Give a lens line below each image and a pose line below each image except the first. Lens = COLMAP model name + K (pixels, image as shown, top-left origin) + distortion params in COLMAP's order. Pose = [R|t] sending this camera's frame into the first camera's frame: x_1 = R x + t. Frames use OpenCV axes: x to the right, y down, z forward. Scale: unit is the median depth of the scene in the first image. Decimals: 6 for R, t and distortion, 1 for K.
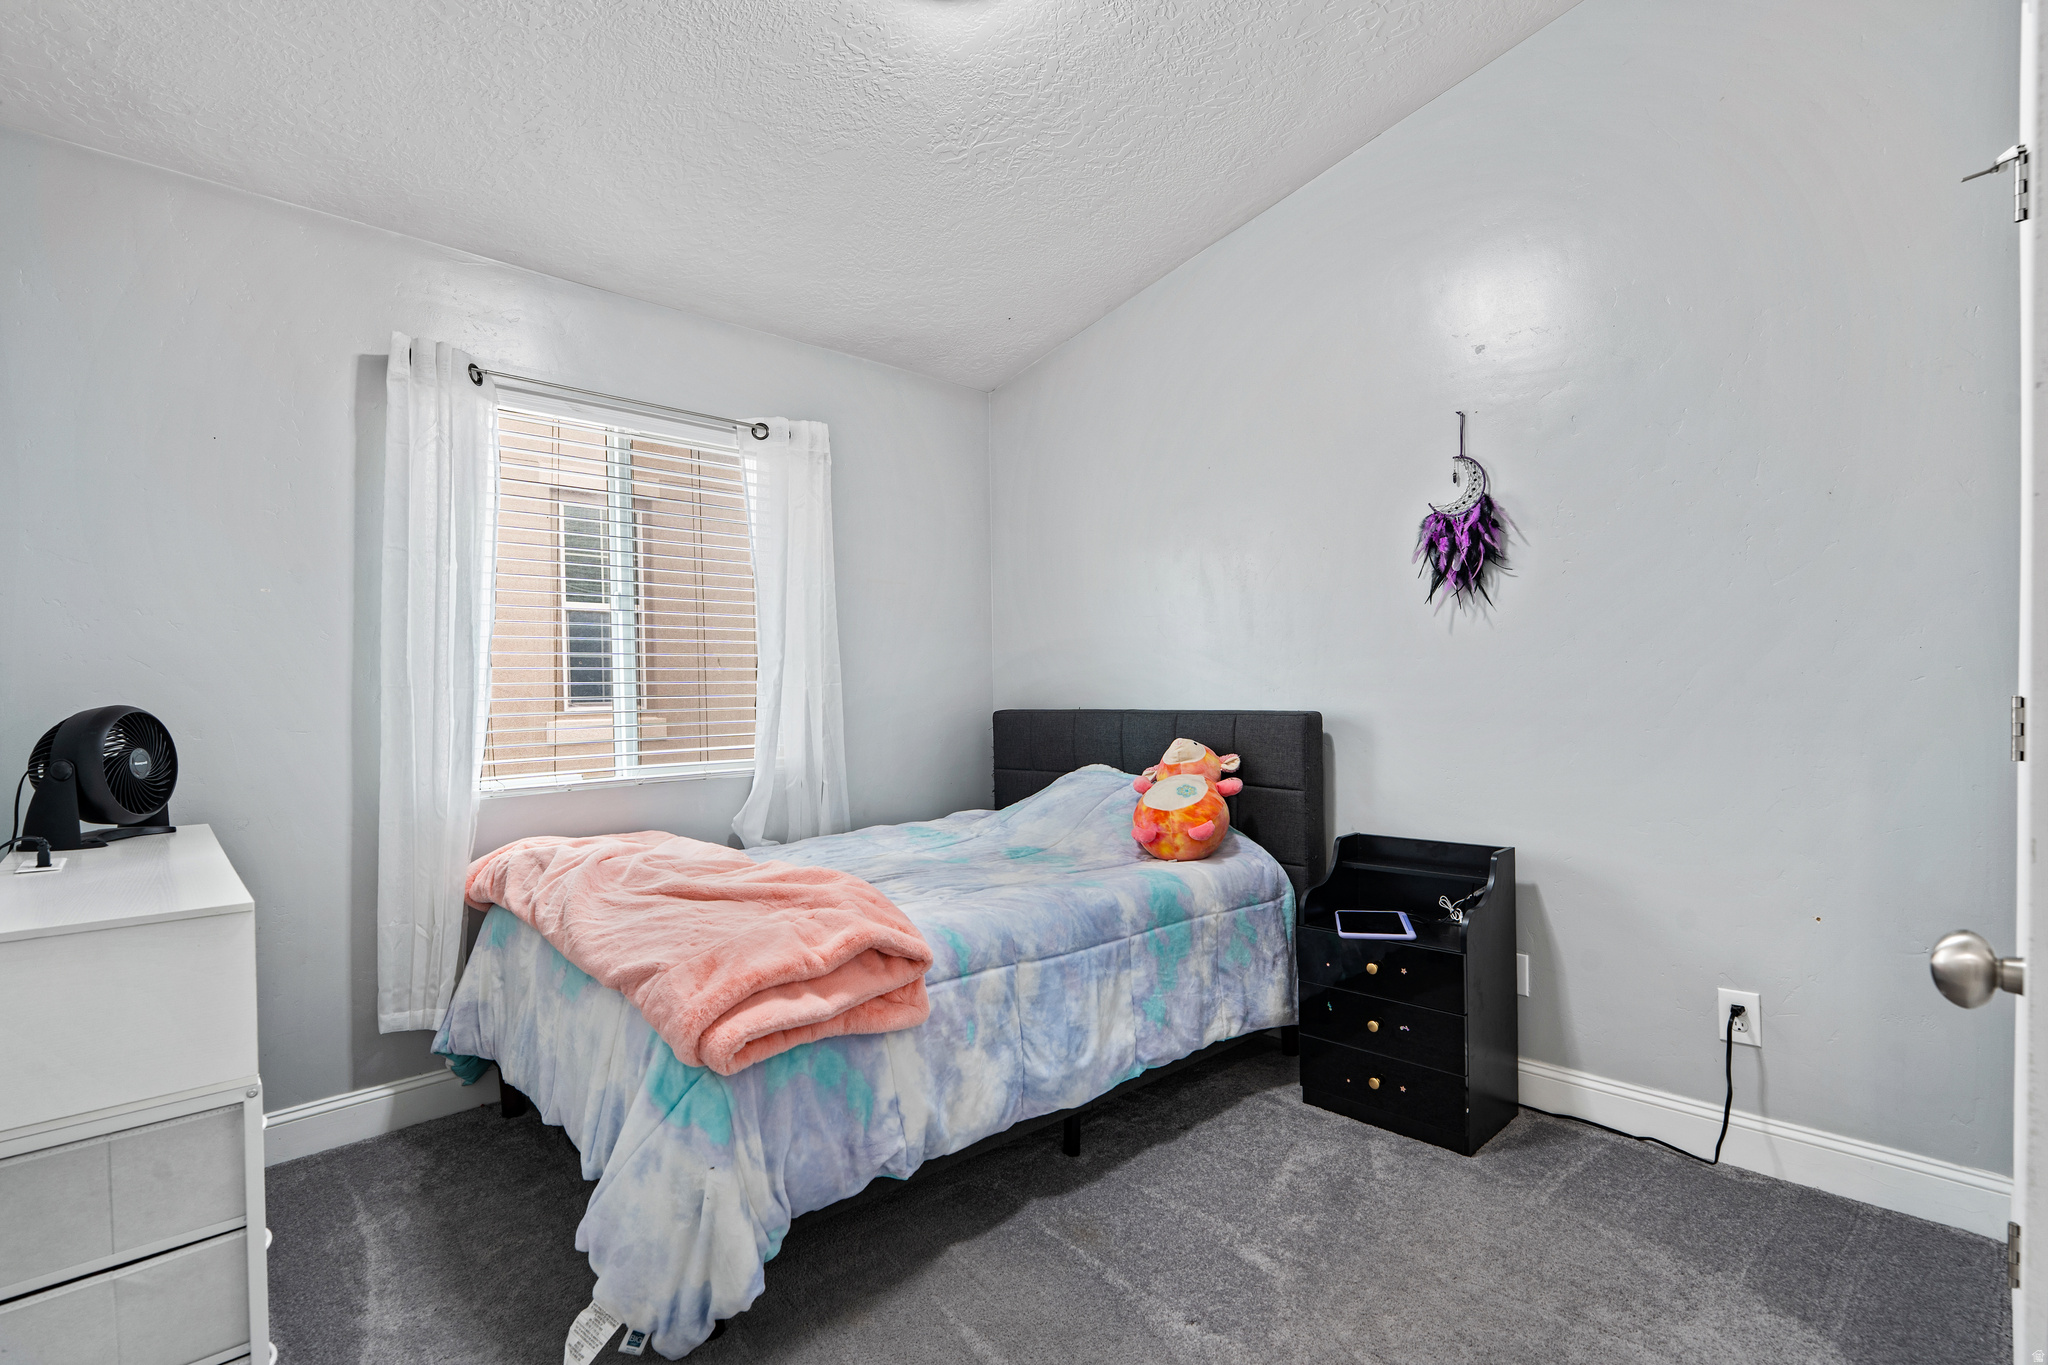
lens RADIAL K [[934.5, 0, 1017.3], [0, 934.5, 683.5], [0, 0, 1]] dist [-0.002846, 0.001821]
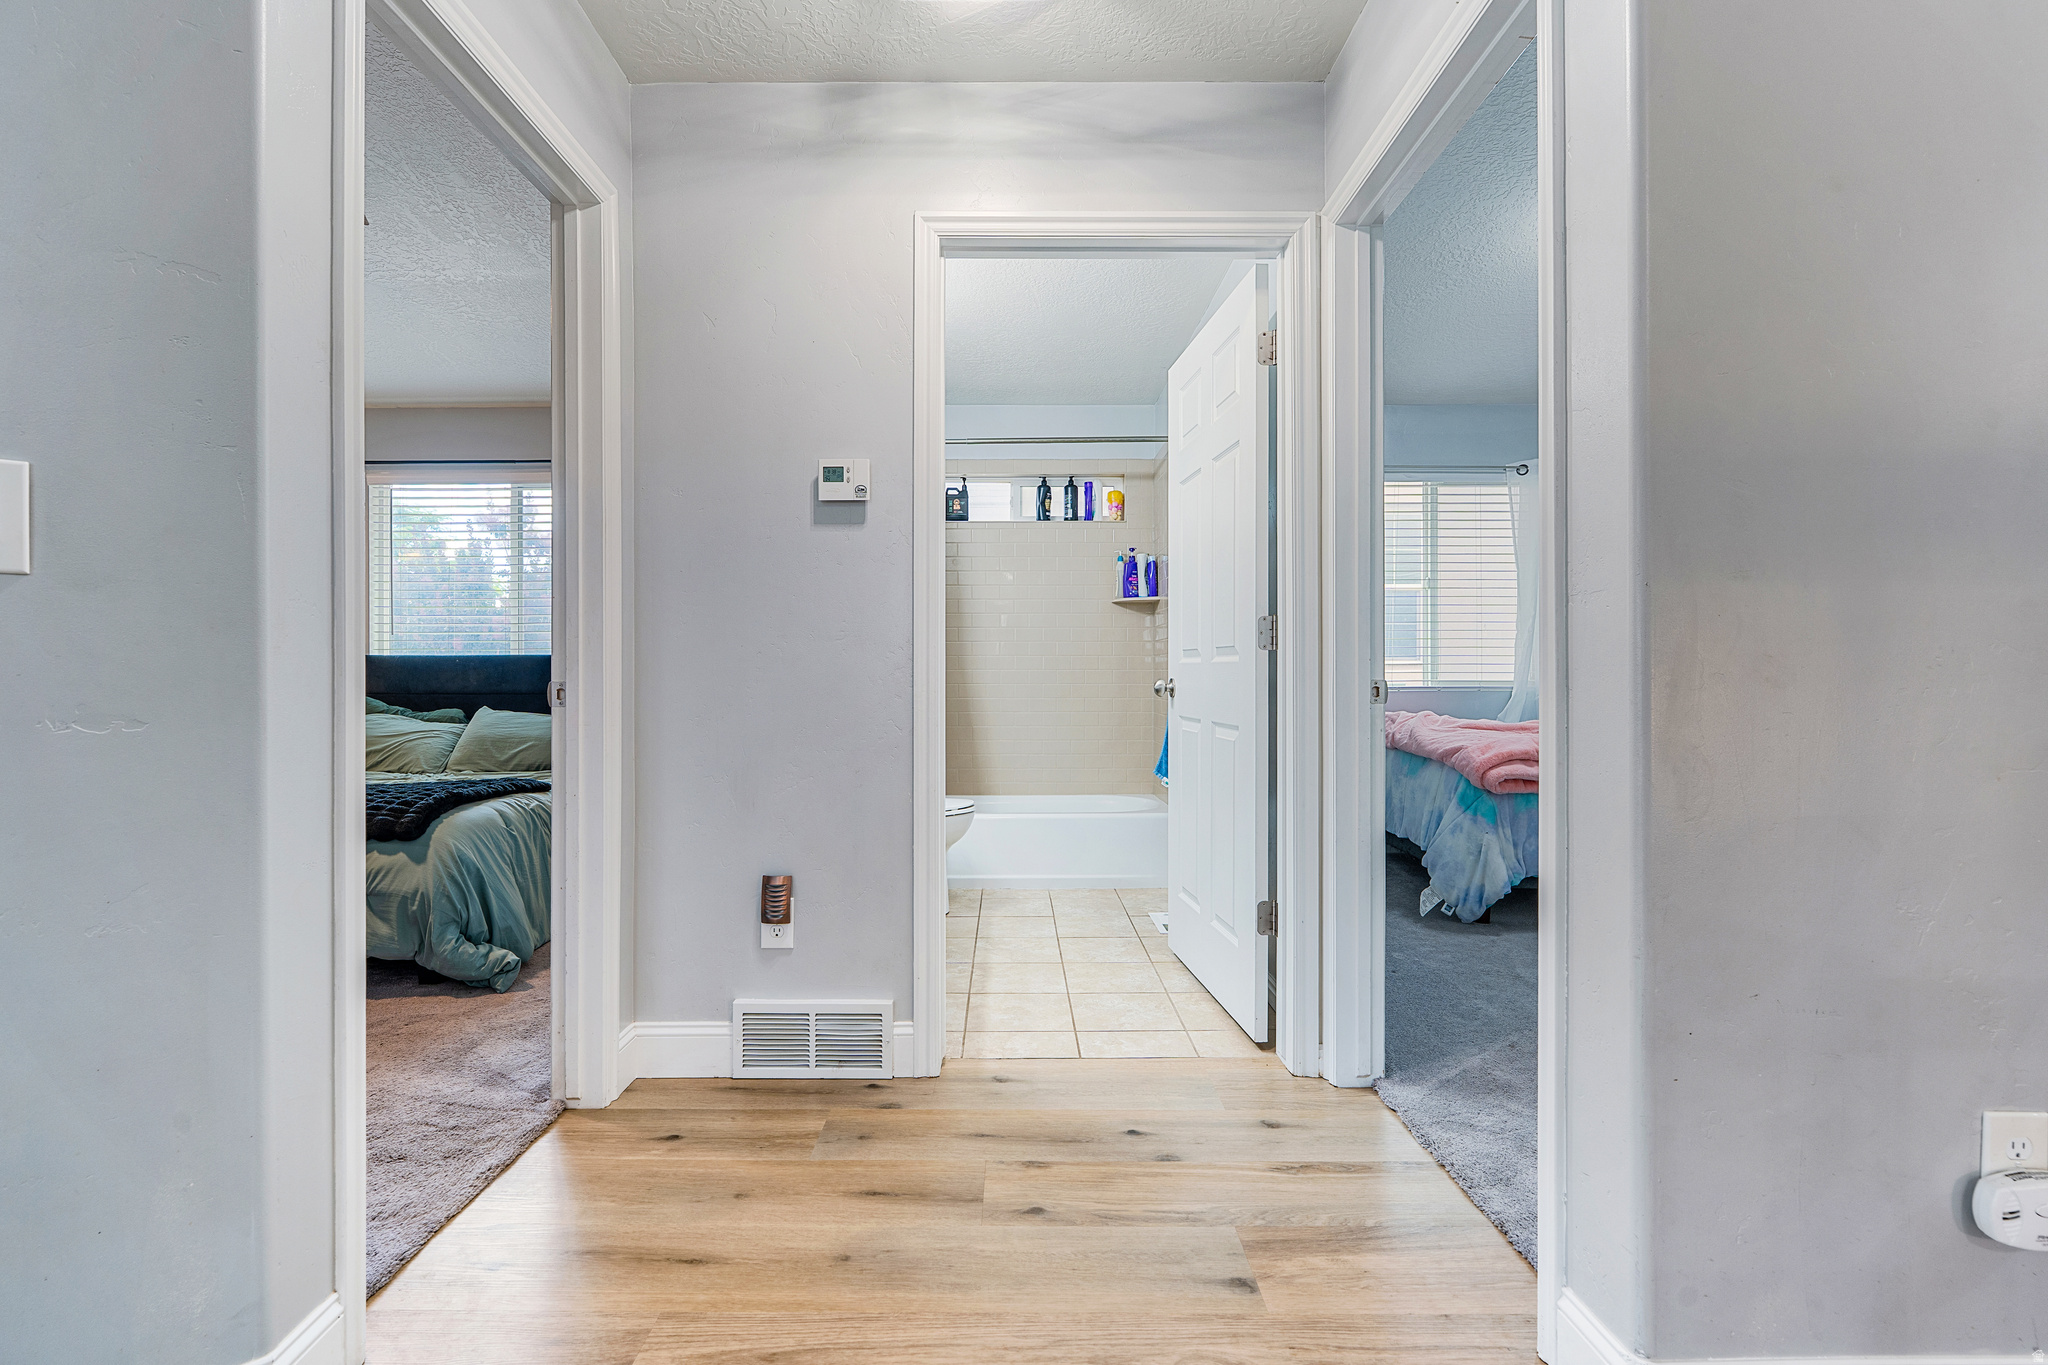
lens RADIAL K [[934.5, 0, 1020.0], [0, 934.5, 682.1], [0, 0, 1]] dist [-0.002846, 0.001821]
pose [[0.722647, 0.023795, -0.690808, 0.392650], [-0.016441, 0.999716, 0.017236, 0.134168], [0.691022, -0.001098, 0.722833, -1.357731]]
